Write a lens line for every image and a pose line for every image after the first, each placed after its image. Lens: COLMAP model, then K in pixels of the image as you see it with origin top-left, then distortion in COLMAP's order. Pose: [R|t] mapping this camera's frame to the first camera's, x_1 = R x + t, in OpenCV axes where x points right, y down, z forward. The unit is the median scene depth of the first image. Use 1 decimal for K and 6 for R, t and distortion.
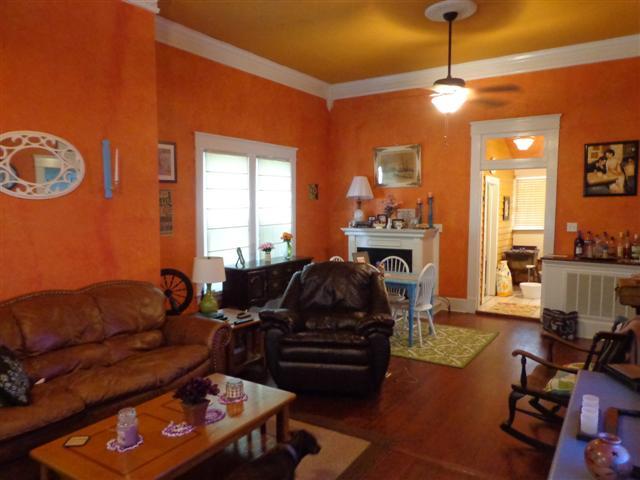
lens RADIAL K [[478.2, 0, 320.6], [0, 478.2, 241.3], [0, 0, 1]] dist [0.015848, 0.006775]
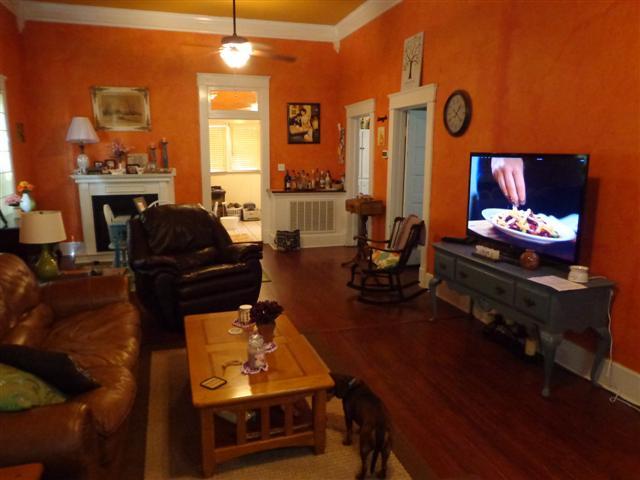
lens RADIAL K [[478.2, 0, 316.8], [0, 478.2, 239.3], [0, 0, 1]] dist [0.015848, 0.006775]
pose [[0.647917, -0.136992, 0.749291, -0.413587], [0.057825, 0.989702, 0.130944, -0.000411], [-0.759513, -0.041513, 0.649166, 0.075553]]
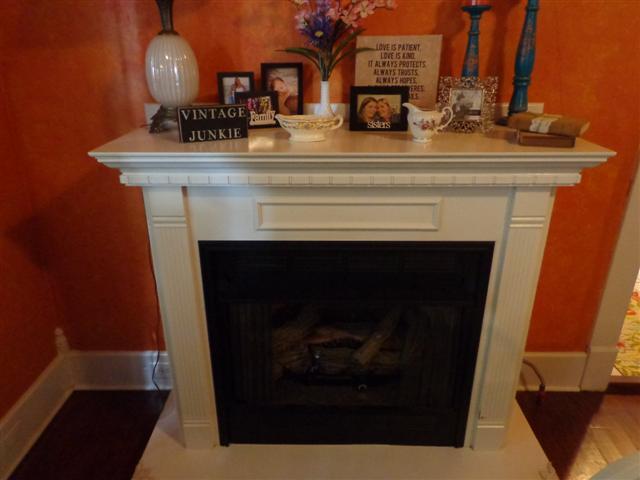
lens RADIAL K [[478.2, 0, 319.5], [0, 478.2, 243.6], [0, 0, 1]] dist [0.015848, 0.006775]
pose [[0.852136, -0.199134, 0.483953, 0.026652], [0.041103, 0.947384, 0.317450, -0.056887], [-0.521704, -0.250618, 0.815485, 0.962683]]
